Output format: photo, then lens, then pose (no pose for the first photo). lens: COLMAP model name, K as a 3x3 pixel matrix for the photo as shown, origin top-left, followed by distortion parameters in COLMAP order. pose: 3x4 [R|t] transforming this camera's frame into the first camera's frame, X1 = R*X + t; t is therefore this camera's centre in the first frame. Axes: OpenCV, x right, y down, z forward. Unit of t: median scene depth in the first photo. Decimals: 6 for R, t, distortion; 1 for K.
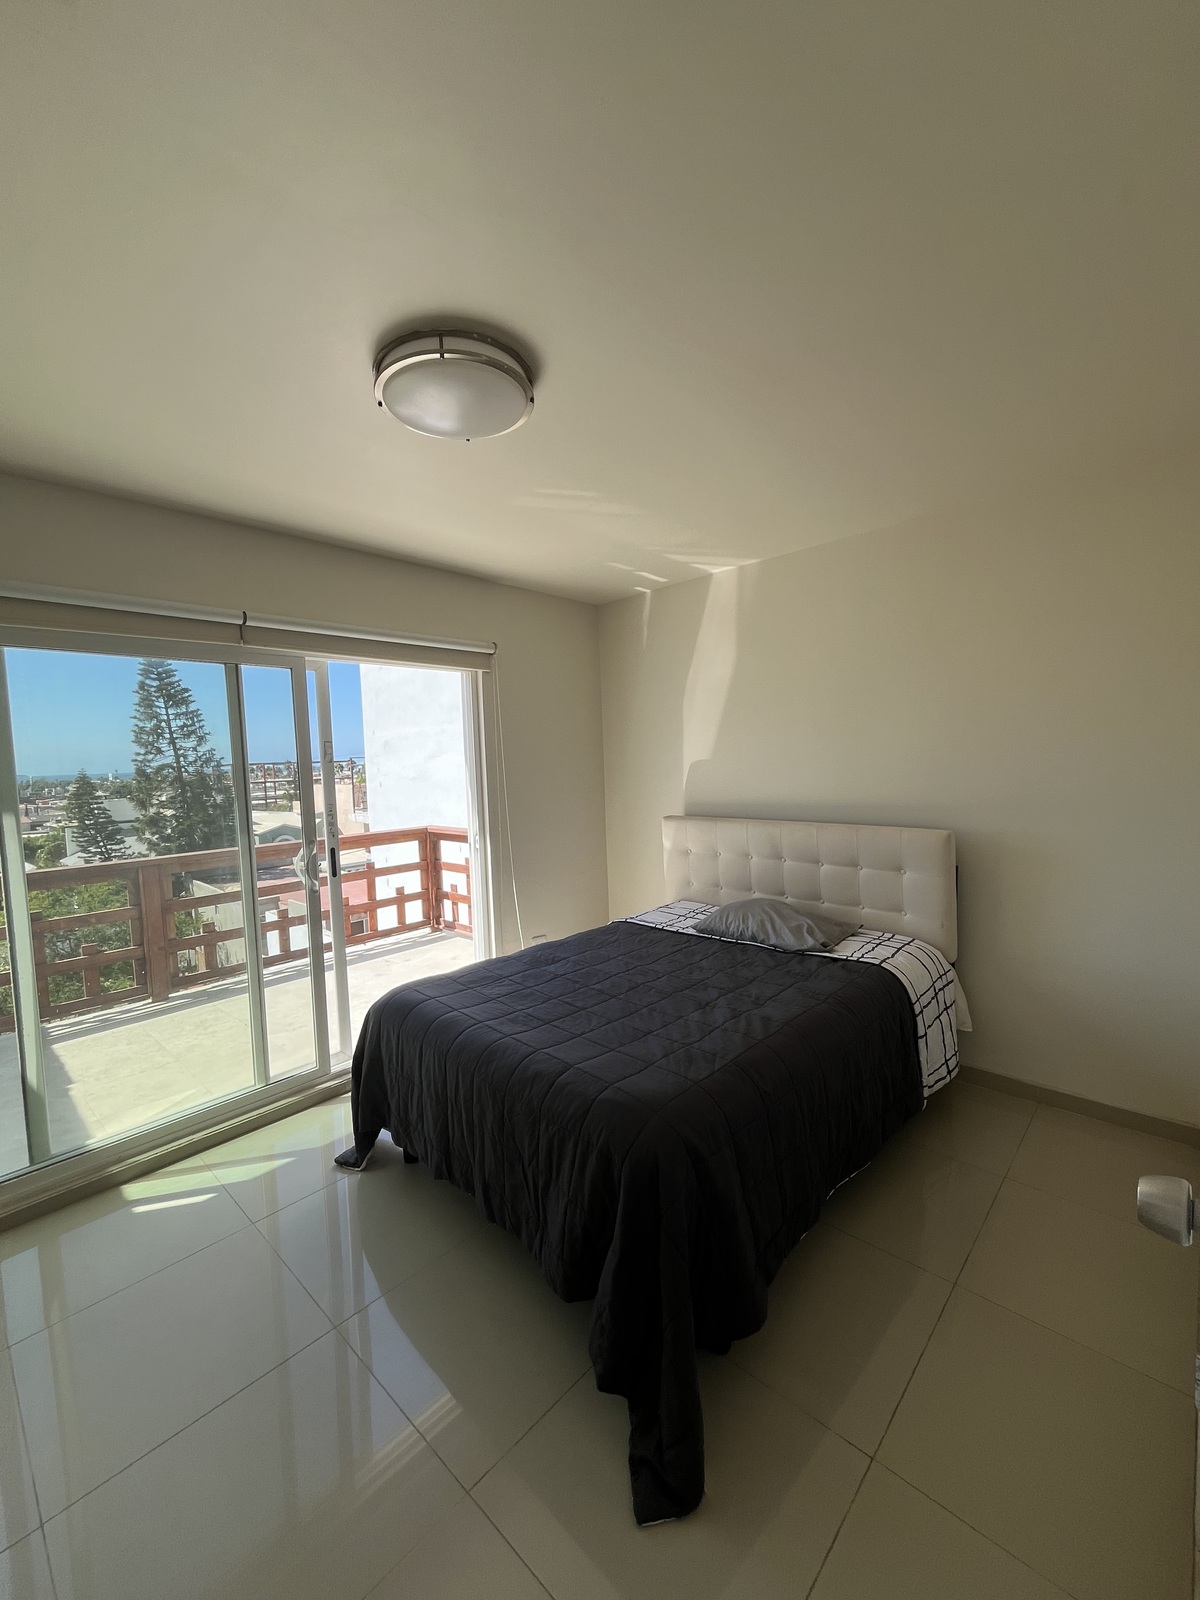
lens RADIAL K [[653.5, 0, 594.1], [0, 653.5, 802.5], [0, 0, 1]] dist [-0.001202, -0.000668]
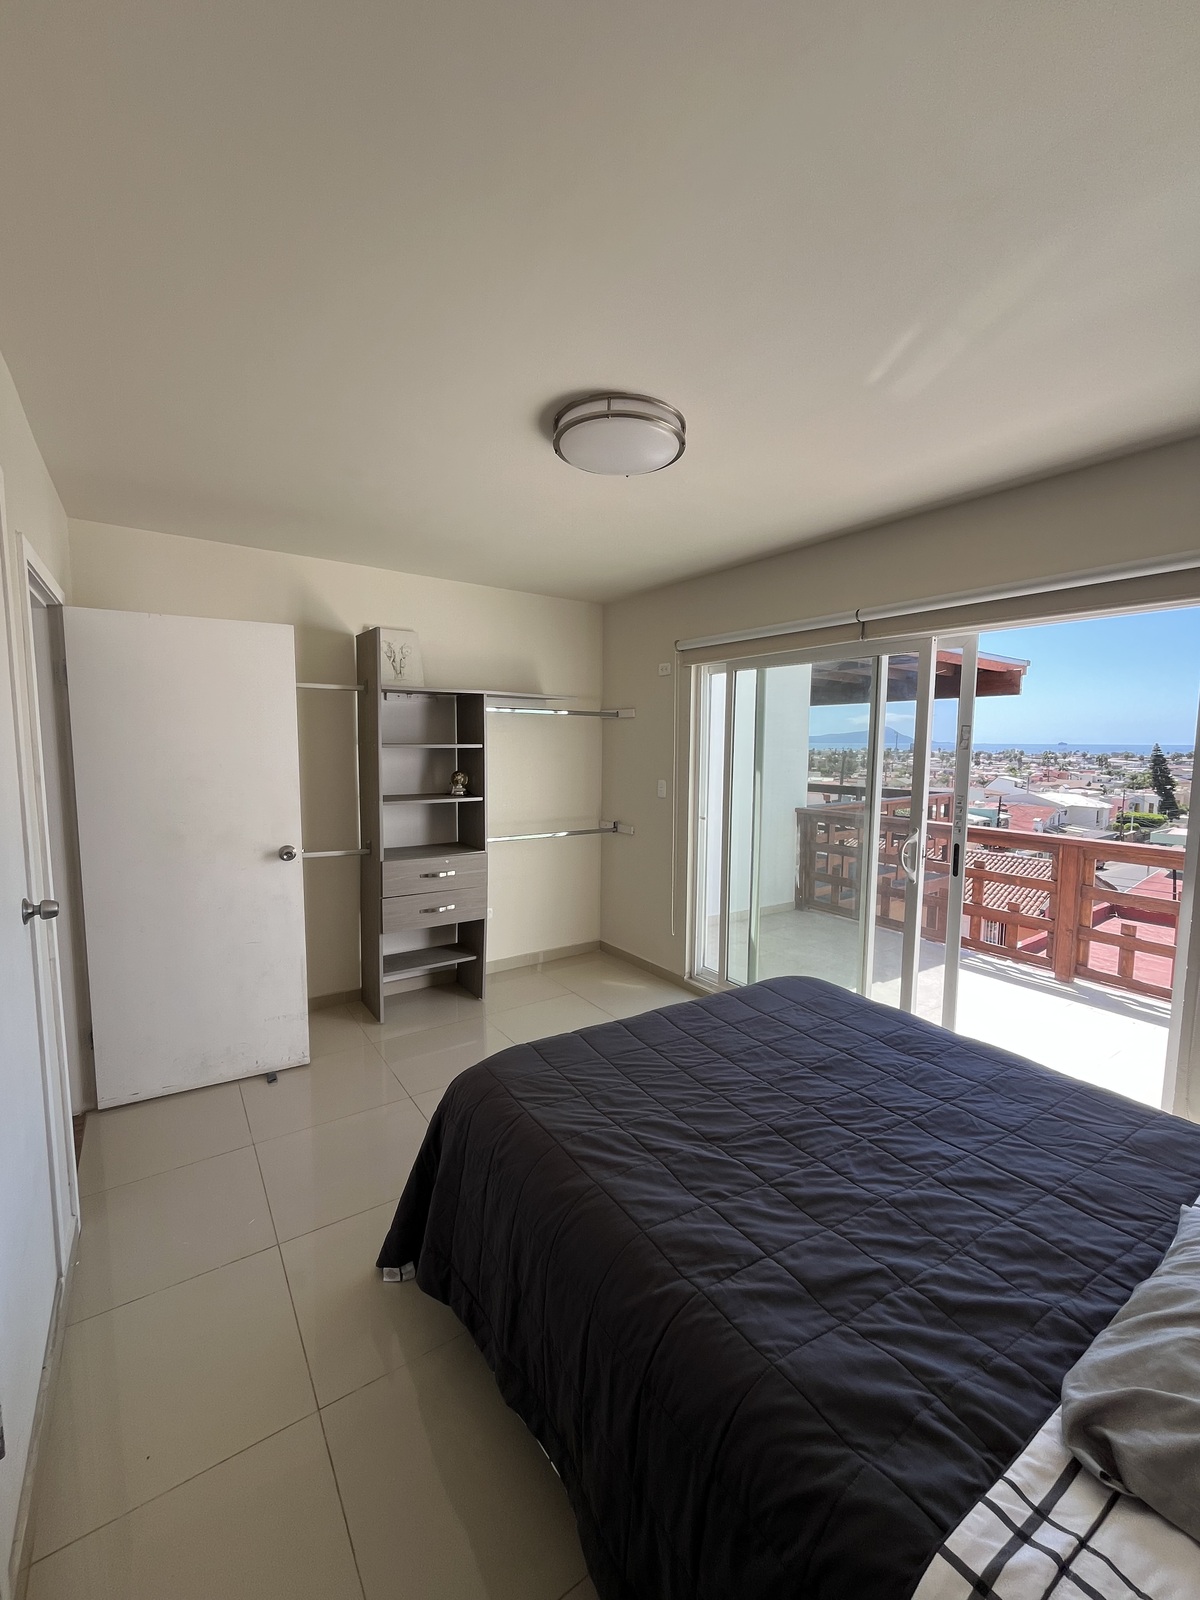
lens RADIAL K [[653.5, 0, 591.1], [0, 653.5, 800.9], [0, 0, 1]] dist [-0.001202, -0.000668]
pose [[-0.220371, 0.111538, -0.969018, 0.466045], [-0.073059, 0.988763, 0.130425, -0.048954], [0.972676, 0.099537, -0.209746, 0.527835]]
